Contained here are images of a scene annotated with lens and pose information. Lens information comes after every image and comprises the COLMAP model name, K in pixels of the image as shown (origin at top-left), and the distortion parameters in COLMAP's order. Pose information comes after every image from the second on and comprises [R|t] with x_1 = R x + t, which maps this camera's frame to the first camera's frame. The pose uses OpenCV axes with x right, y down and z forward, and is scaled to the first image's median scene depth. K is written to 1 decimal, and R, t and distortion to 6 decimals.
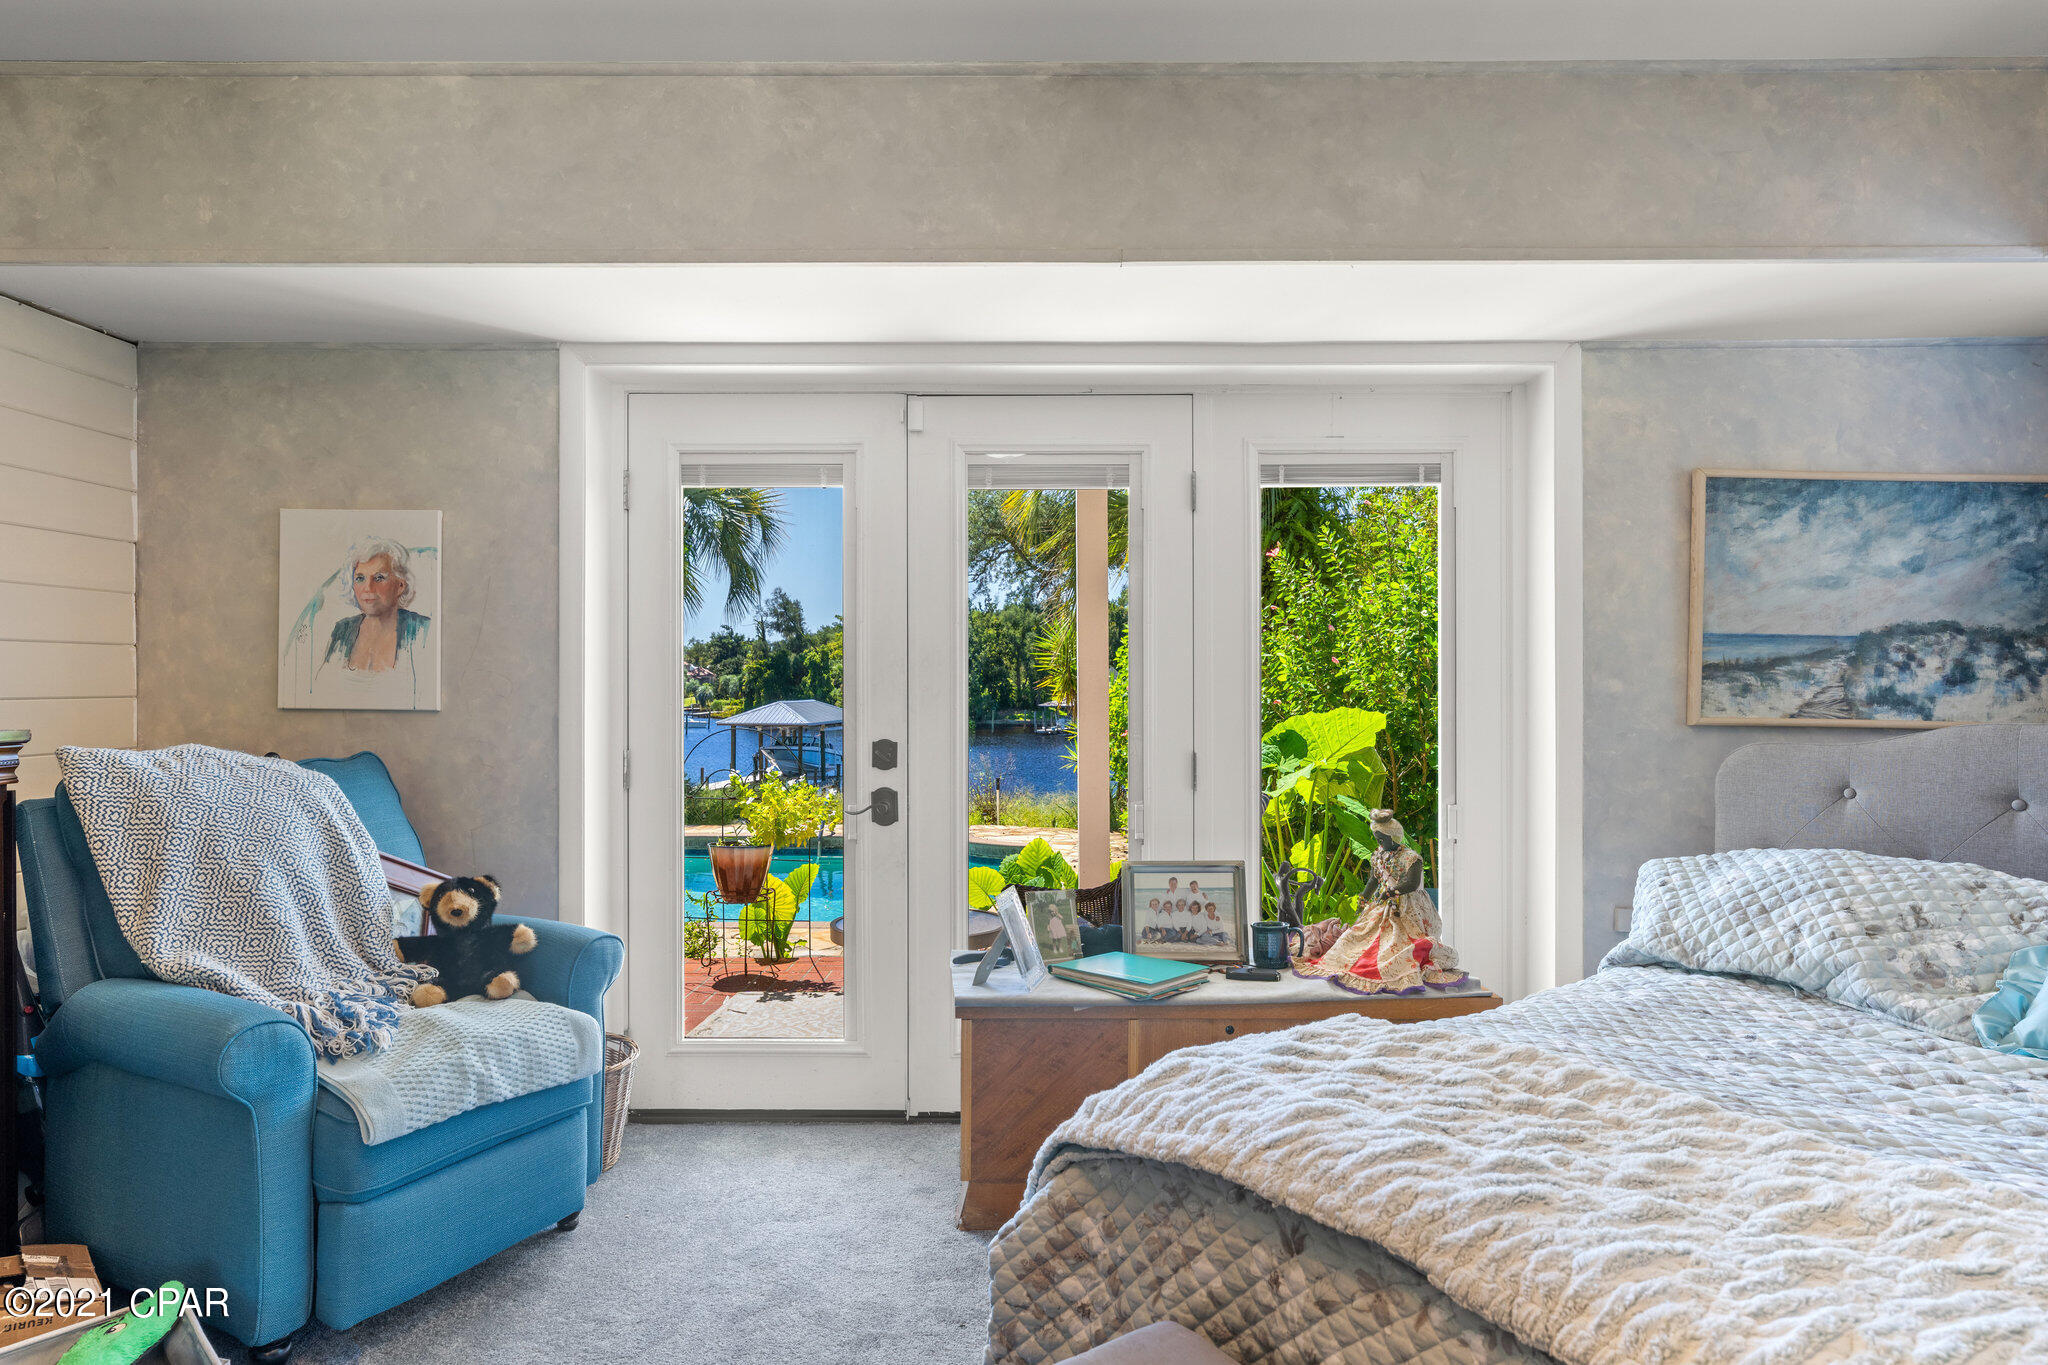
lens RADIAL K [[1201.1, 0, 1028.6], [0, 1201.1, 679.2], [0, 0, 1]] dist [0.004292, -0.000791]
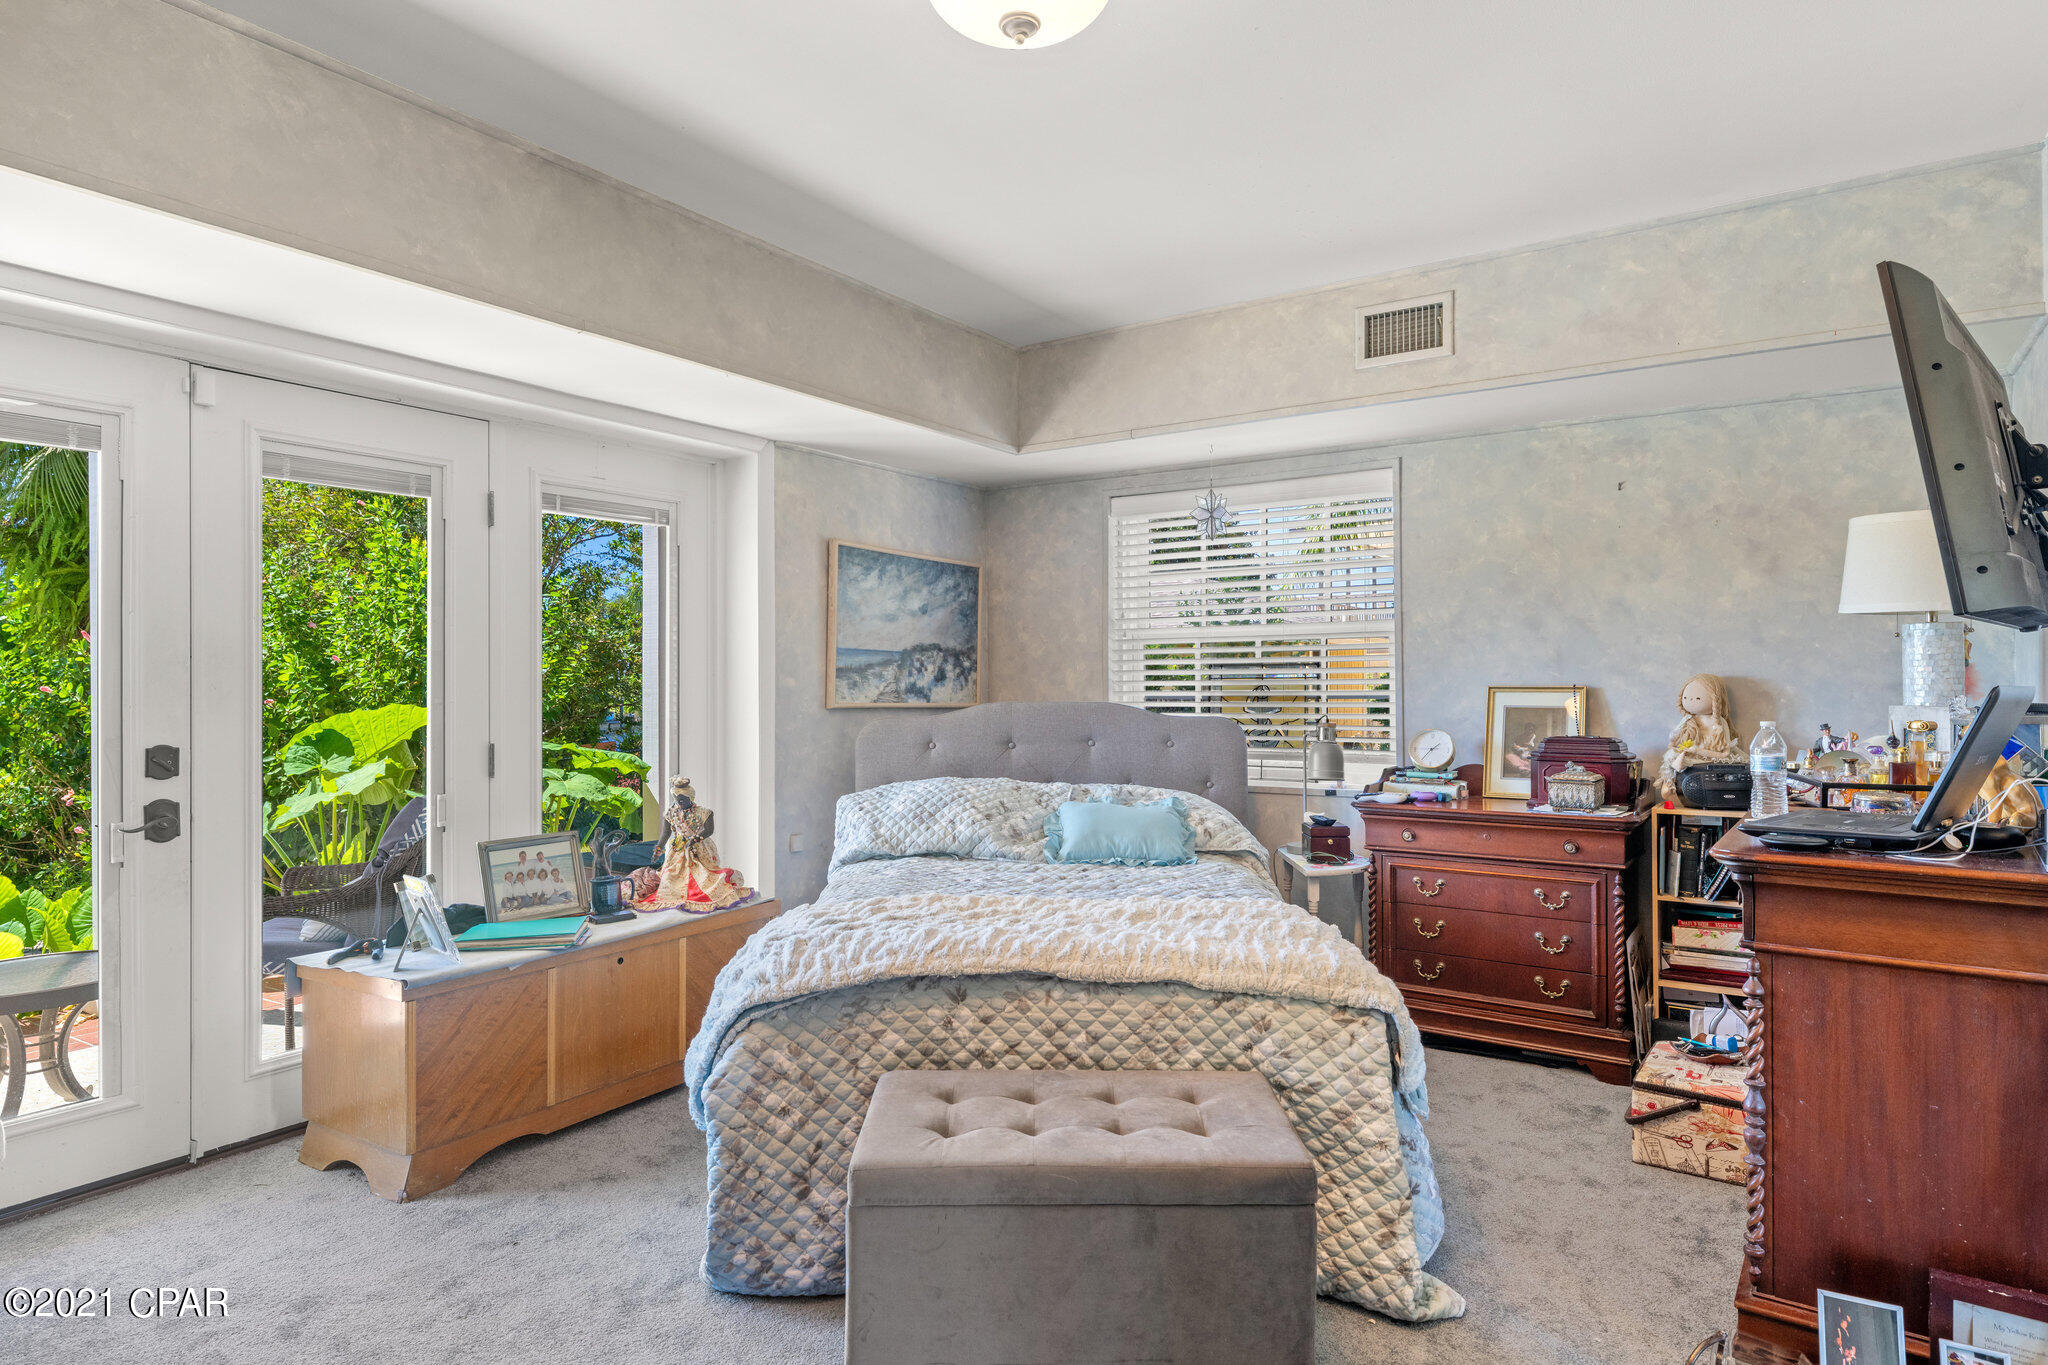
lens RADIAL K [[1171.1, 0, 1031.4], [0, 1171.1, 680.6], [0, 0, 1]] dist [0.004333, 0.000091]
pose [[0.548027, -0.001317, 0.836459, -0.541154], [0.000182, 0.999999, 0.001455, 0.001243], [-0.836460, -0.000646, 0.548027, -0.014805]]
